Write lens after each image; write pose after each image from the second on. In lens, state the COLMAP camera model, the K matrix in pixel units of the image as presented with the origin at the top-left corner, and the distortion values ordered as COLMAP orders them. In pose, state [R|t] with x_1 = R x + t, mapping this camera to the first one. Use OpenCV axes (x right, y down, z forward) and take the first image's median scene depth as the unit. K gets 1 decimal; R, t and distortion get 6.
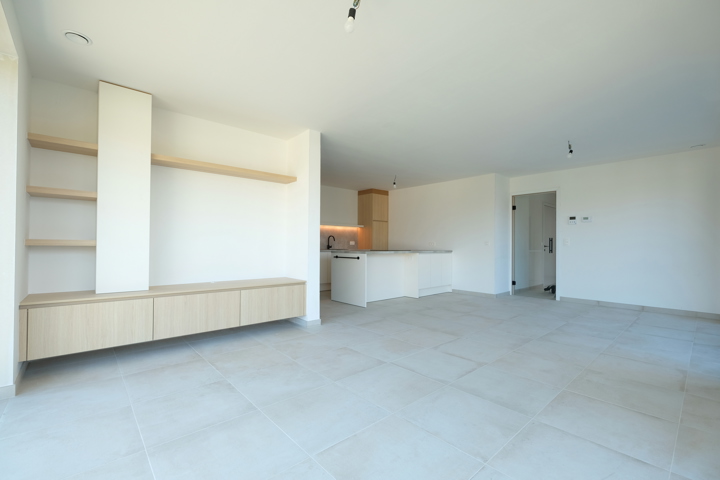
lens RADIAL K [[325.1, 0, 360.0], [0, 325.1, 240.0], [0, 0, 1]] dist [0.000544, 0.000182]
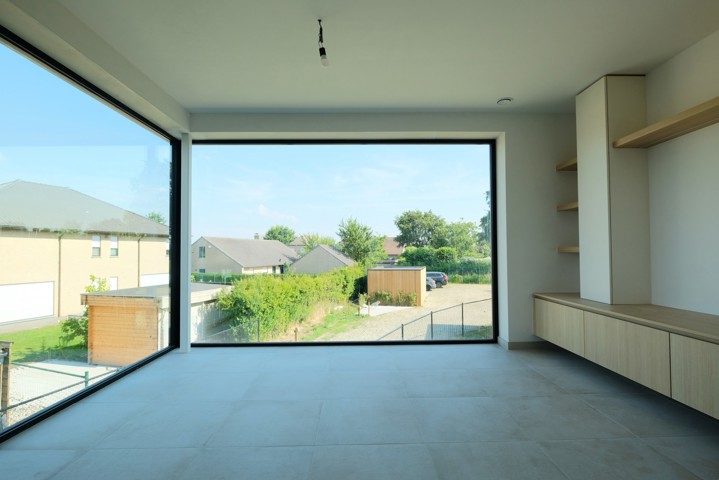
lens RADIAL K [[355.5, 0, 359.5], [0, 355.5, 240.0], [0, 0, 1]] dist [-0.001446, -0.000176]
pose [[-0.648701, -0.017143, -0.760851, 0.538043], [0.019614, 0.999038, -0.039233, 0.007120], [0.760791, -0.040374, -0.647740, 1.205119]]
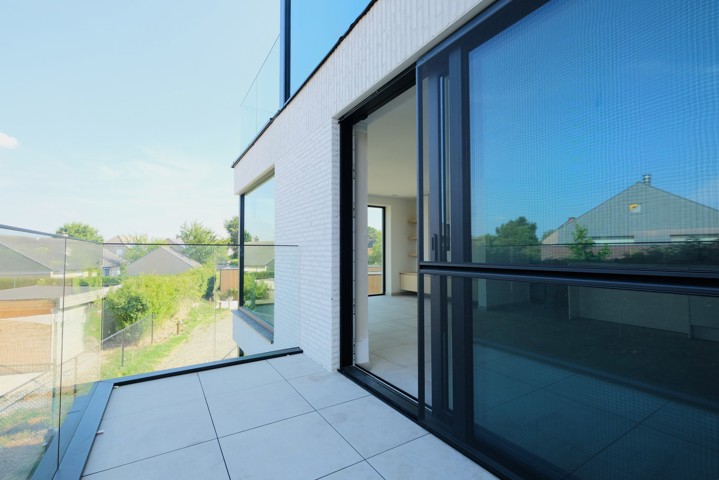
lens RADIAL K [[324.6, 0, 359.5], [0, 324.6, 240.0], [0, 0, 1]] dist [0.000544, 0.000182]
pose [[-0.170670, -0.035219, -0.984699, 1.949712], [0.015252, 0.999147, -0.038380, -0.019873], [0.985210, -0.021569, -0.169987, 1.002531]]
